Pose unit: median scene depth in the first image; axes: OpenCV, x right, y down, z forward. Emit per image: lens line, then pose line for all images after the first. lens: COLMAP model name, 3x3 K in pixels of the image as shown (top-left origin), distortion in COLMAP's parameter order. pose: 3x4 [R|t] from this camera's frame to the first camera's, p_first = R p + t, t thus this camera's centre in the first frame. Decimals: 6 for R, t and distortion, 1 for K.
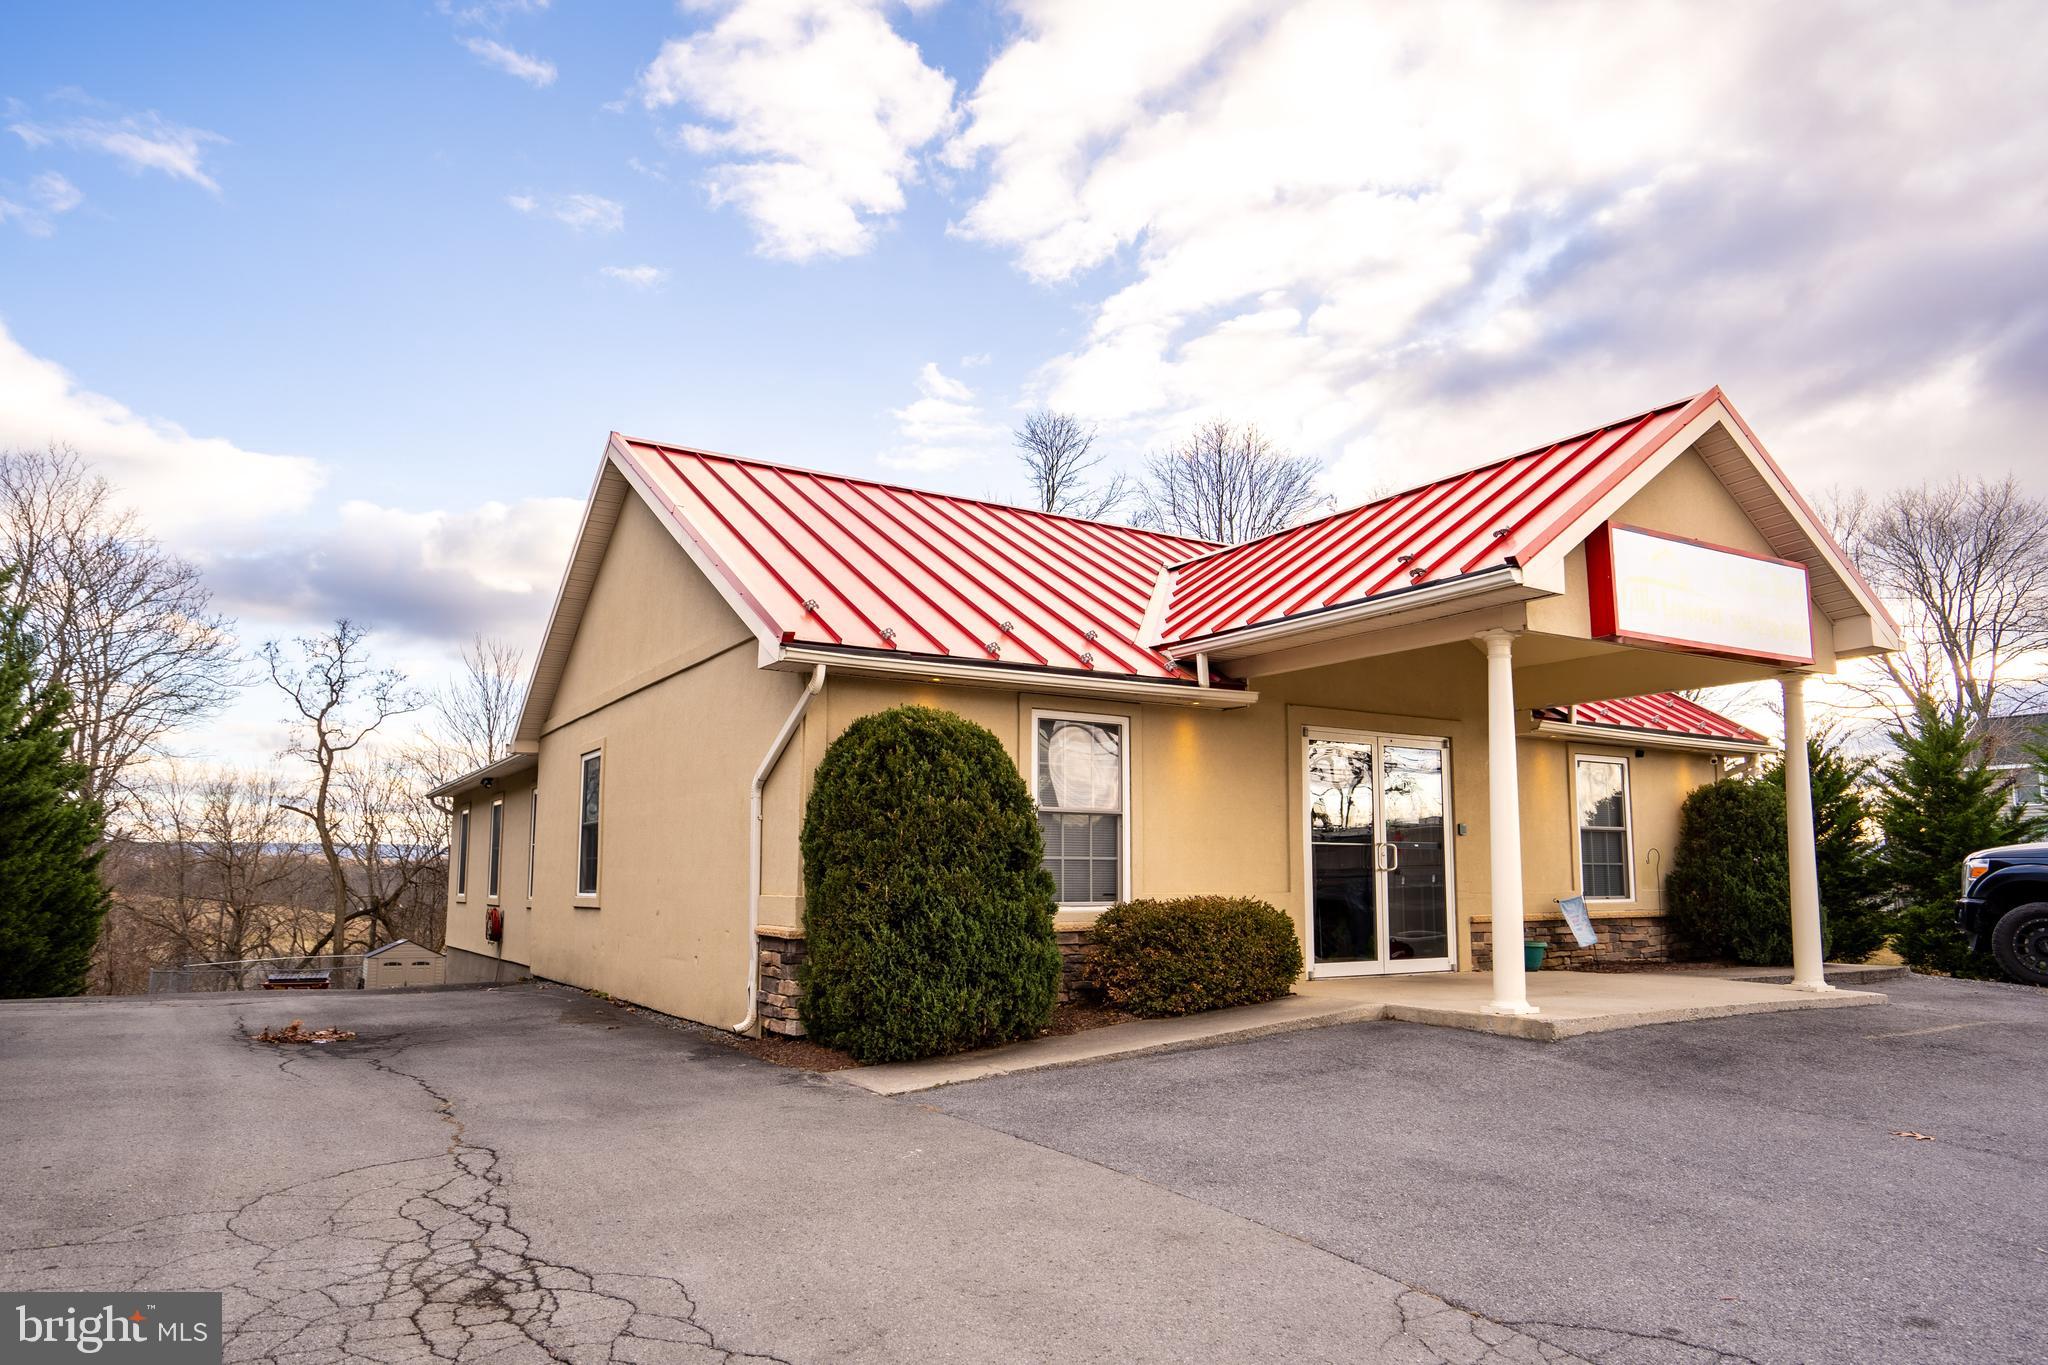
lens RADIAL K [[1220.1, 0, 1023.1], [0, 1220.1, 687.2], [0, 0, 1]] dist [-0.001733, -0.000587]
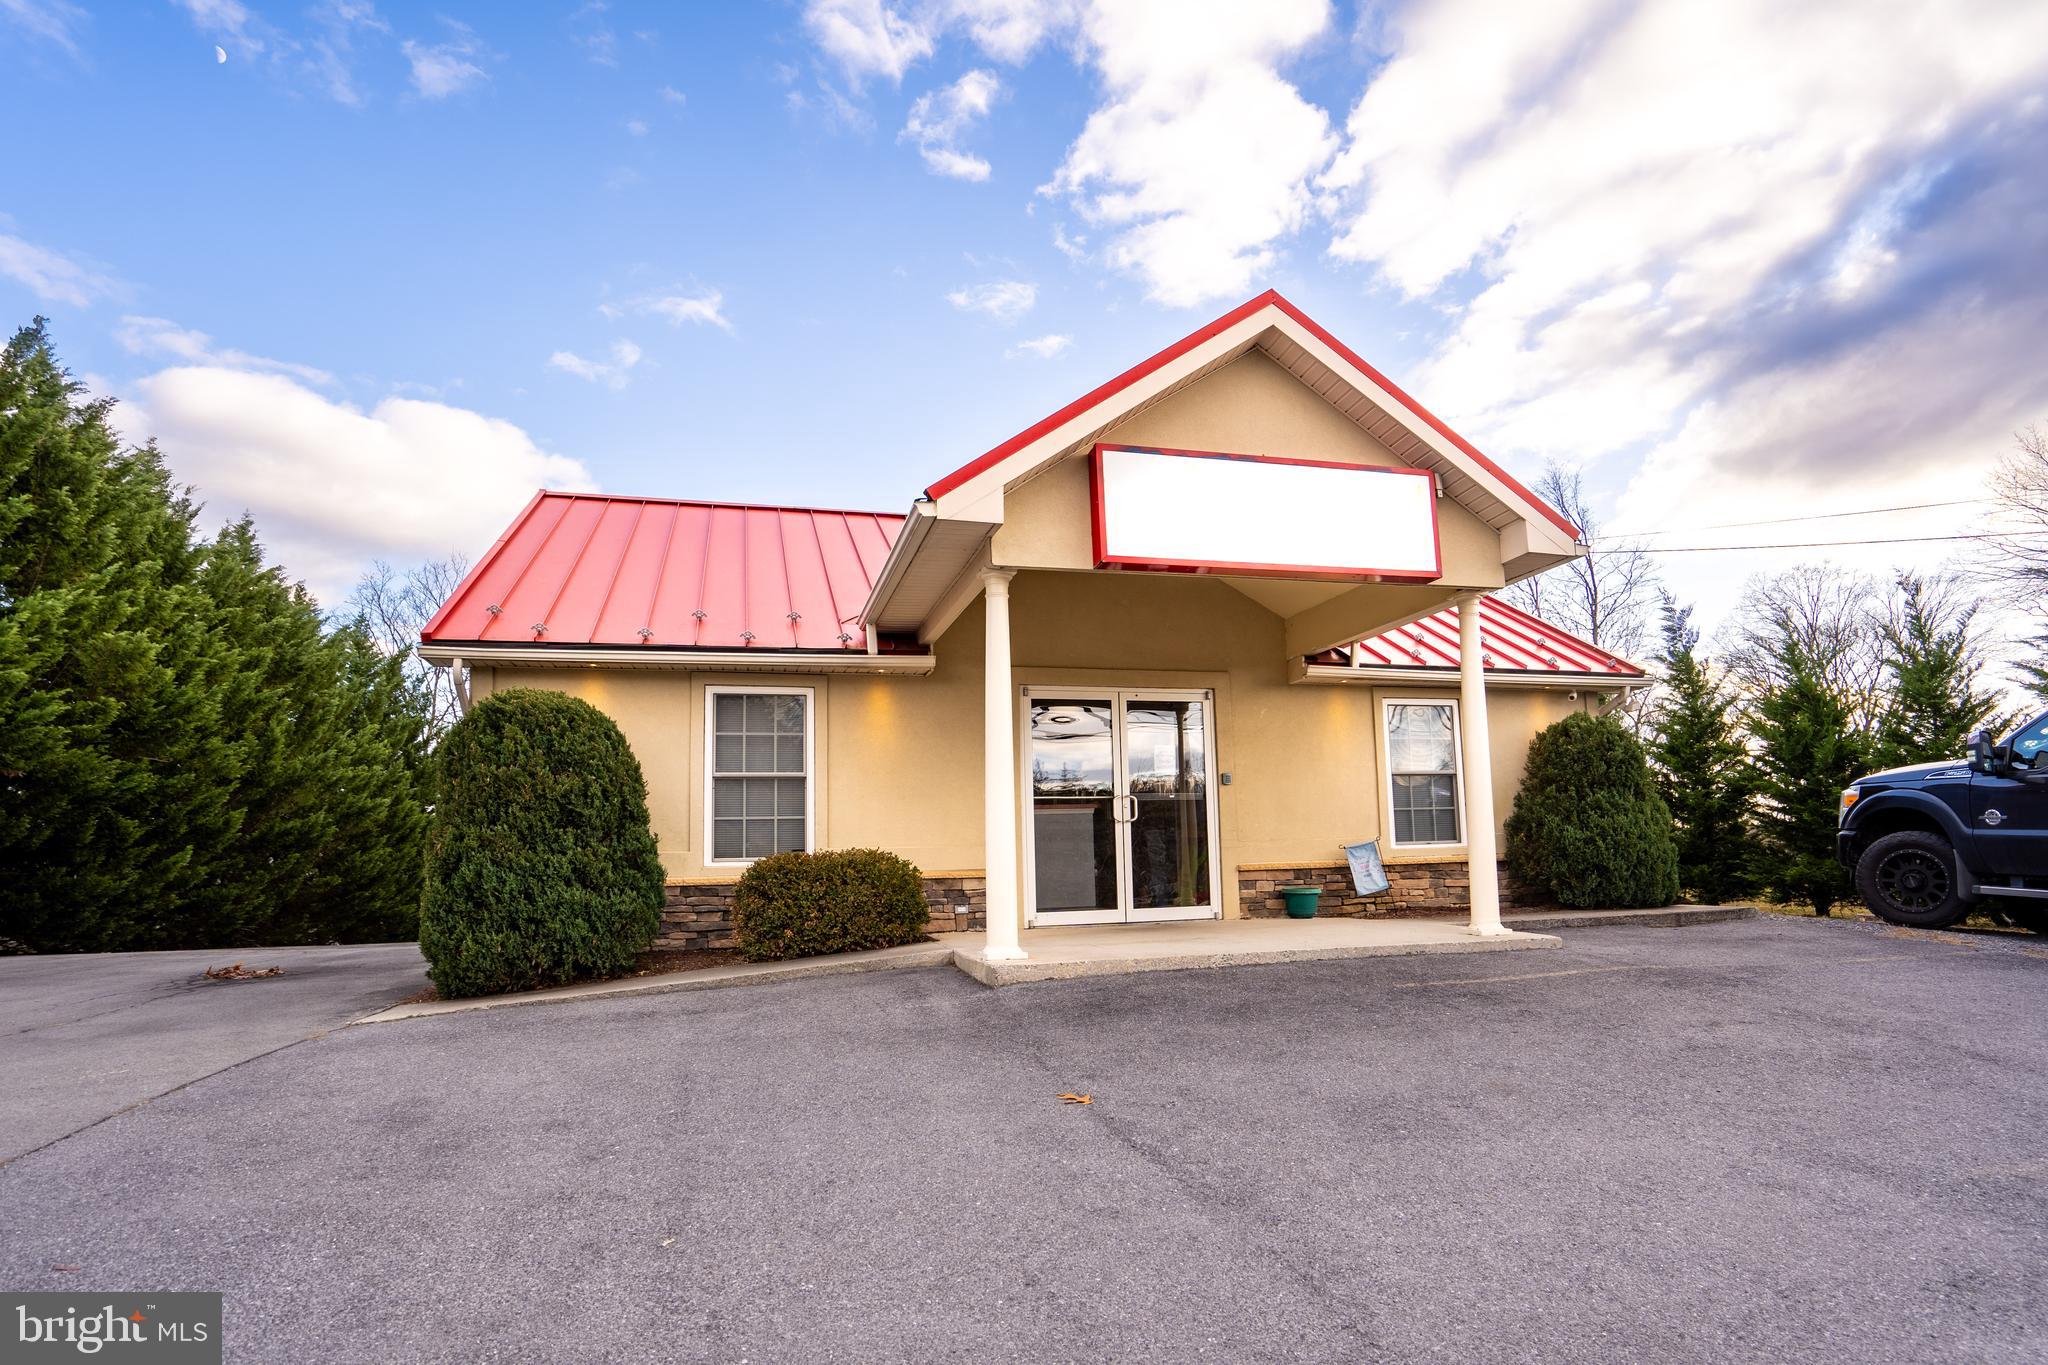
lens RADIAL K [[1015.6, 0, 1024.3], [0, 1015.6, 705.2], [0, 0, 1]] dist [-0.034208, -0.000070]
pose [[0.962570, -0.063620, -0.263460, 0.446627], [0.066830, 0.997759, 0.003233, 0.043949], [0.262664, -0.020719, 0.964665, 0.155982]]
